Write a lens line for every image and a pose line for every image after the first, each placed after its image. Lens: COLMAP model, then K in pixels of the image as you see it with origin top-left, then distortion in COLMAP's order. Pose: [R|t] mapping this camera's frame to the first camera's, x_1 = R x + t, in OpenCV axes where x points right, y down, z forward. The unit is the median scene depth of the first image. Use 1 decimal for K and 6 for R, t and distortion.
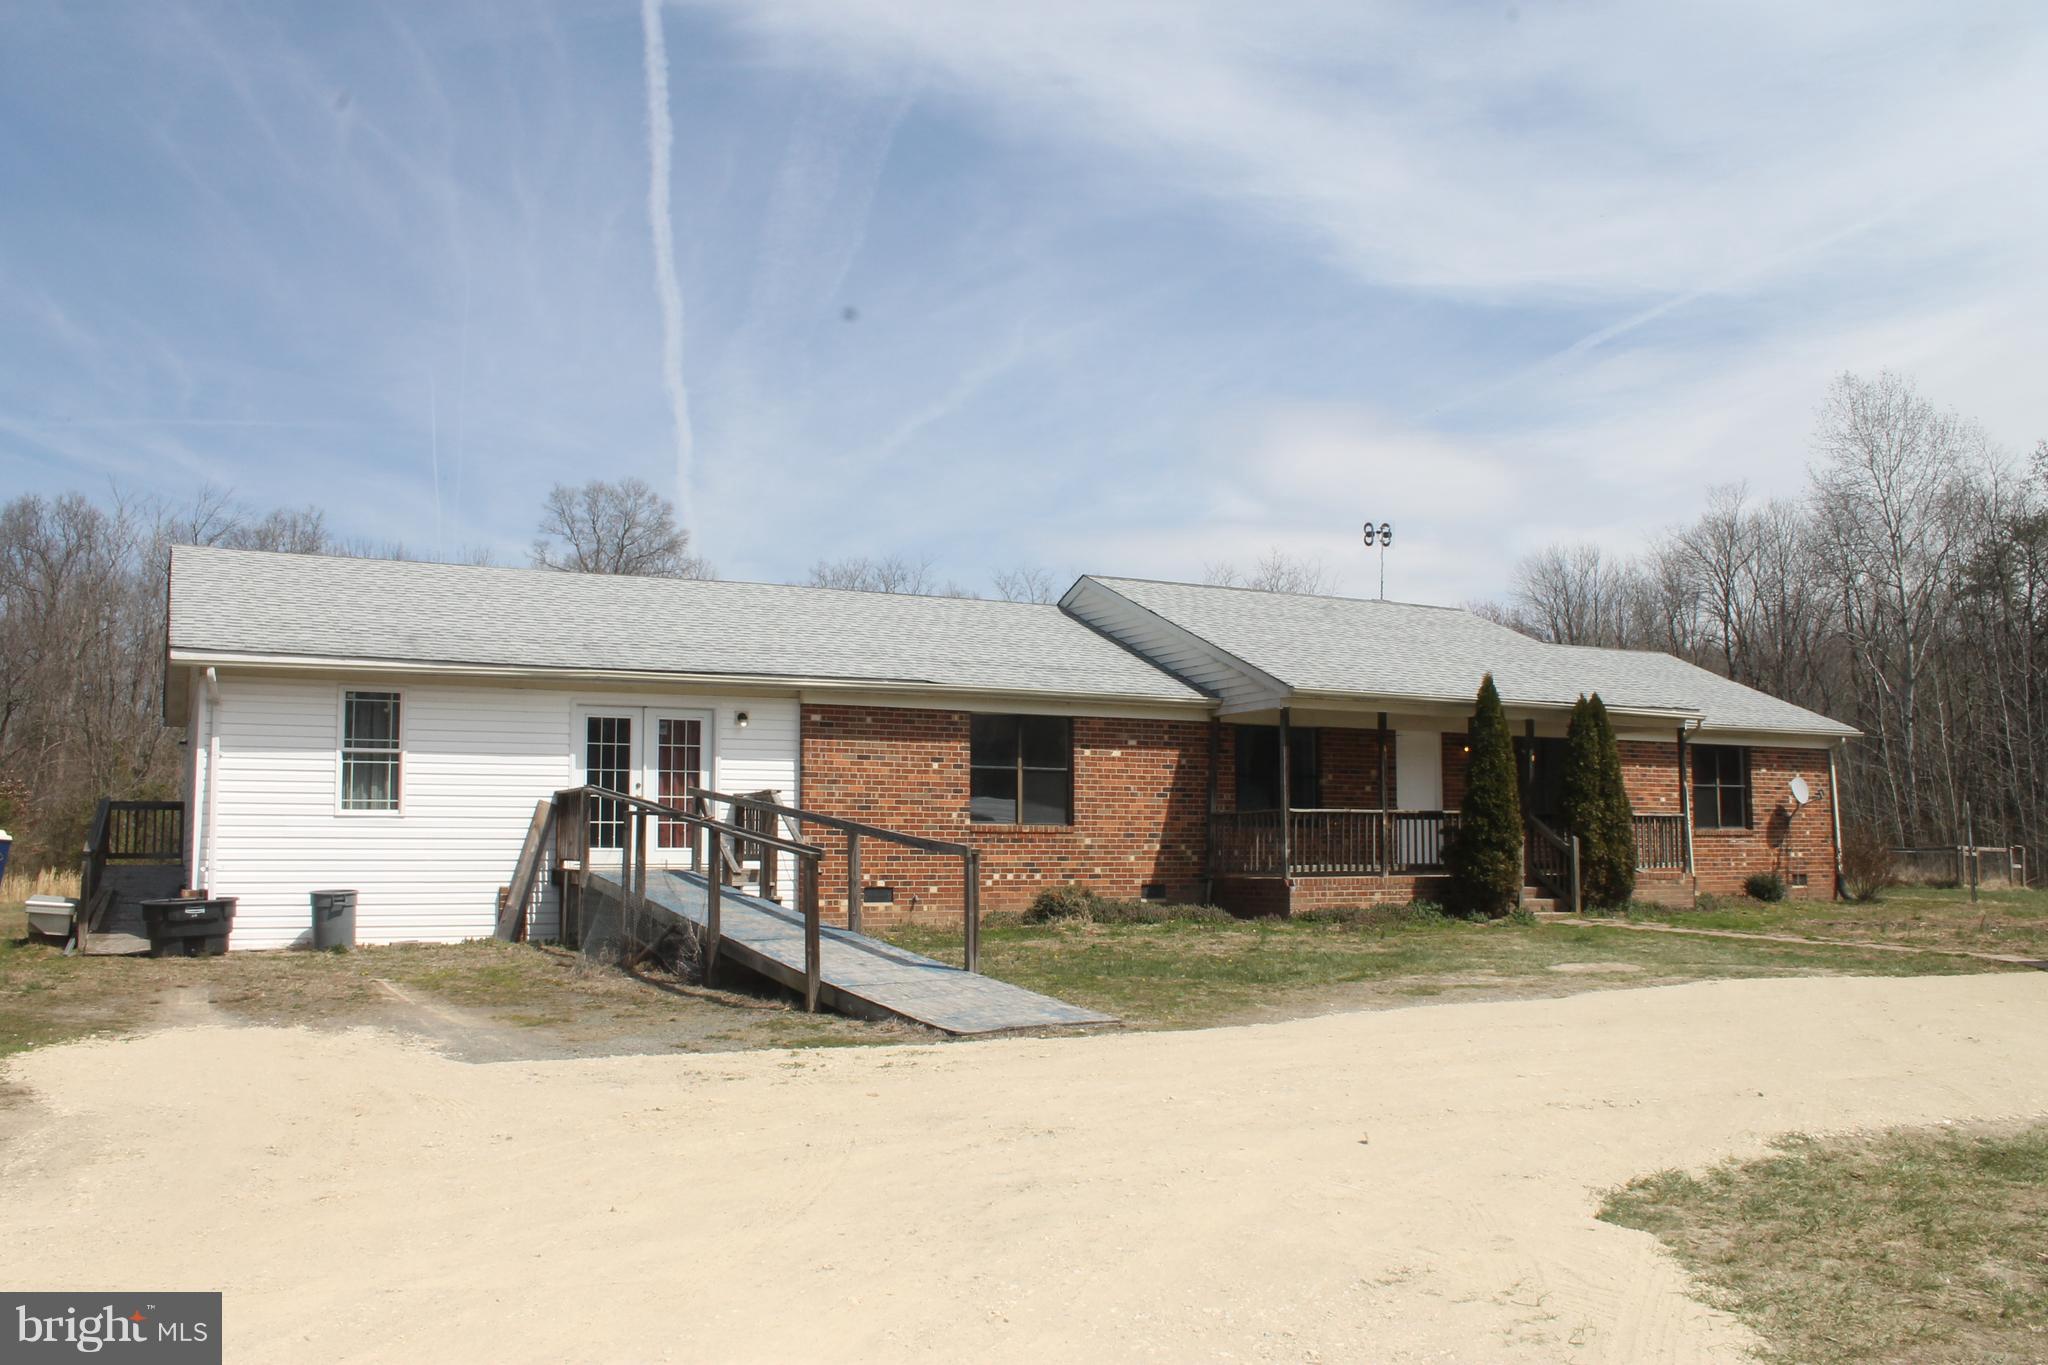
lens RADIAL K [[1728.7, 0, 1024.0], [0, 1728.7, 682.5], [0, 0, 1]] dist [-0.162134, 0.173238]
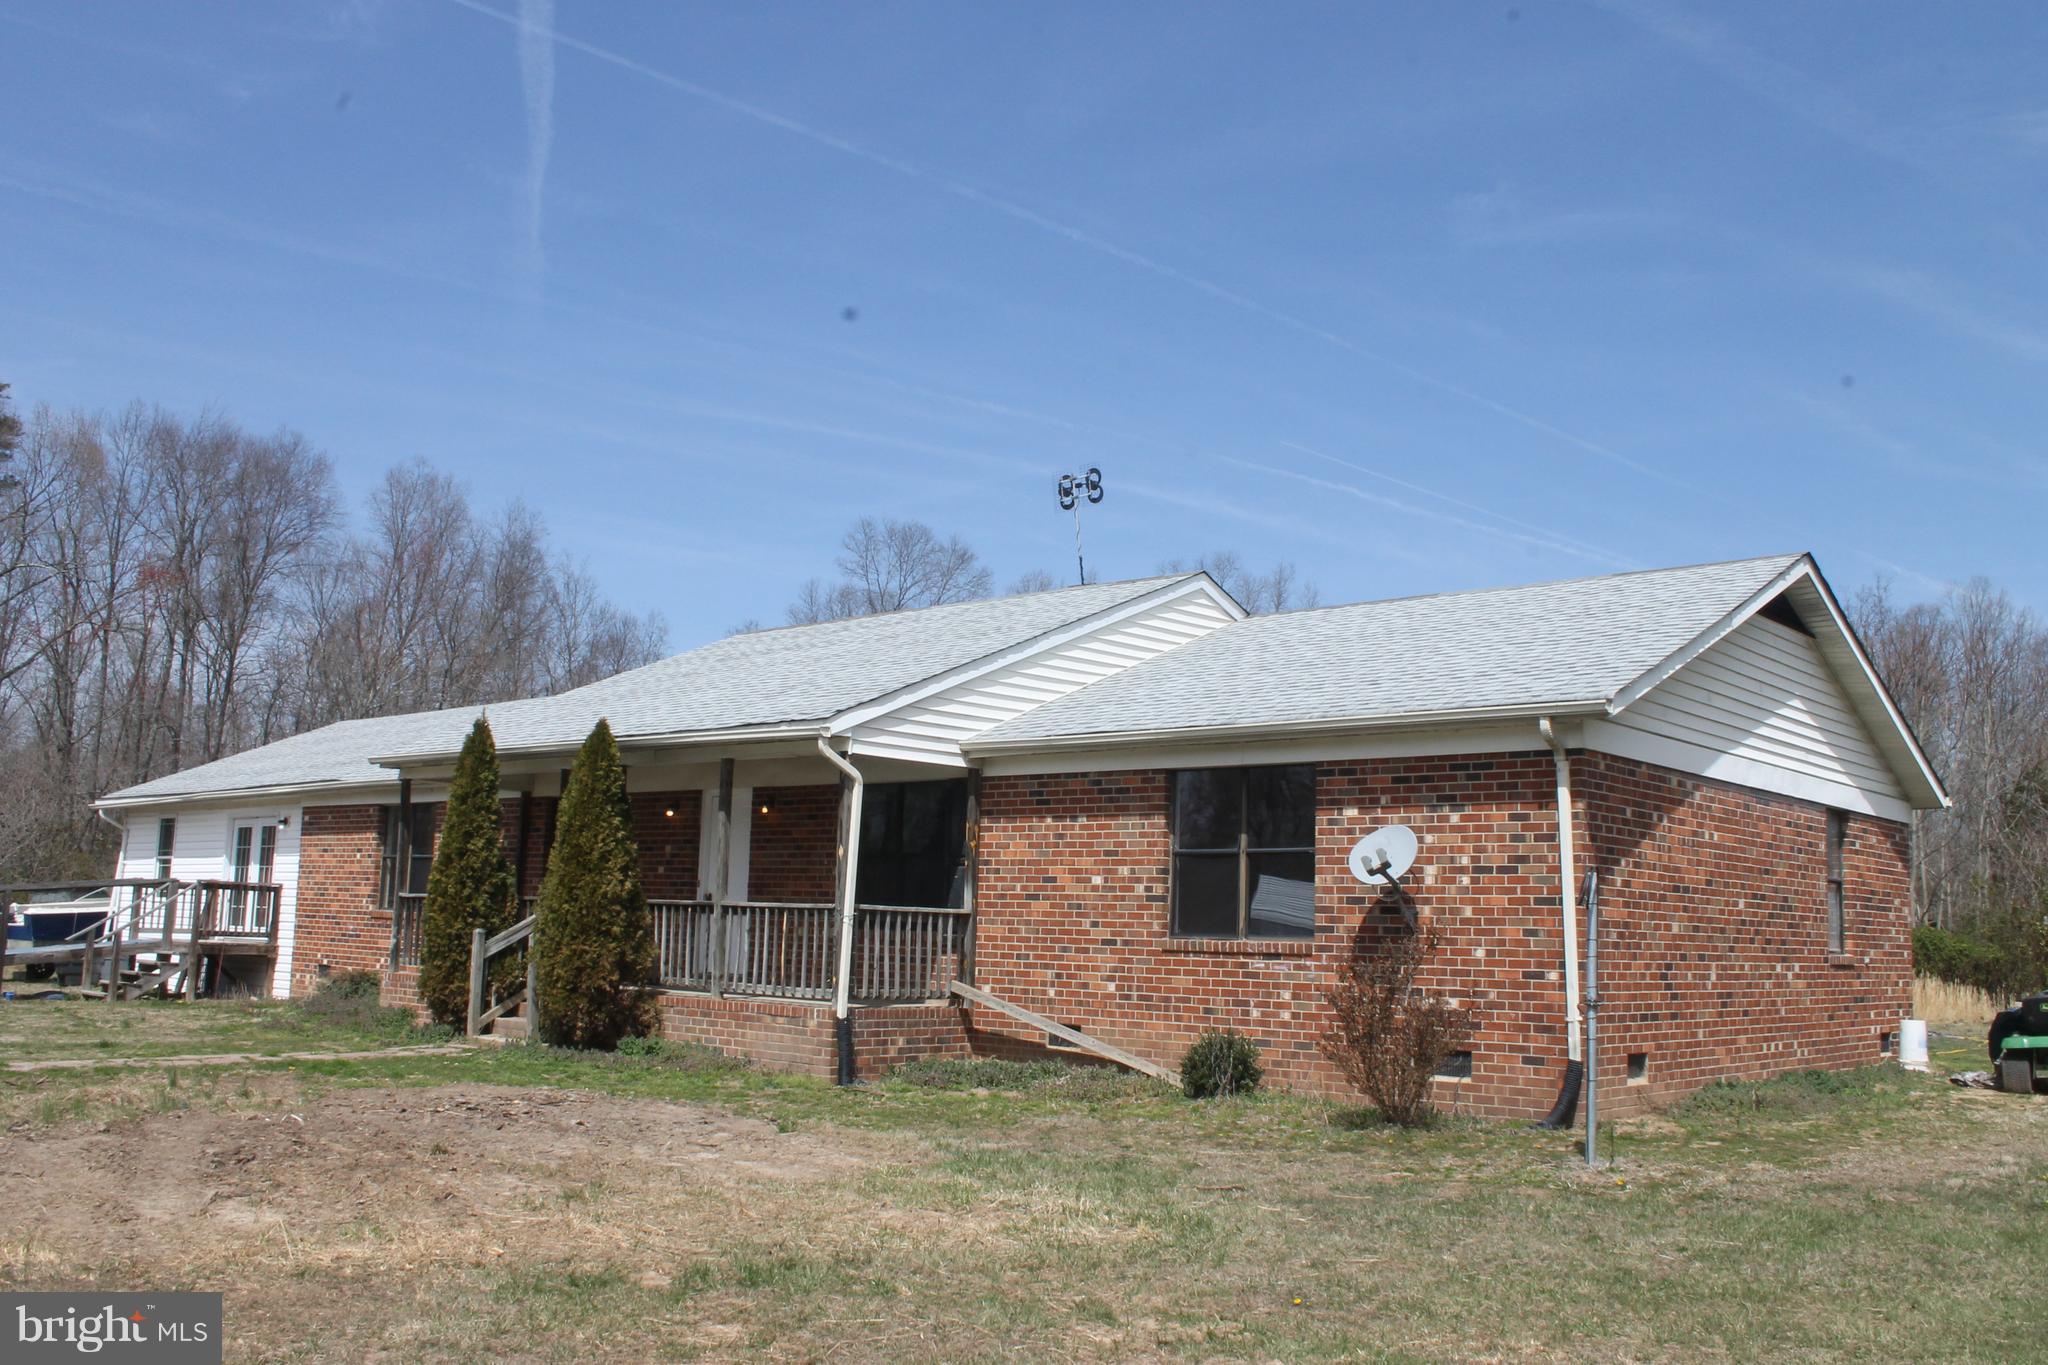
lens RADIAL K [[1728.7, 0, 1024.0], [0, 1728.7, 682.5], [0, 0, 1]] dist [-0.162134, 0.173238]
pose [[0.380012, -0.122640, -0.916815, 0.831587], [0.066707, 0.992224, -0.105078, 0.060204], [0.922573, -0.021228, 0.385238, 0.739590]]
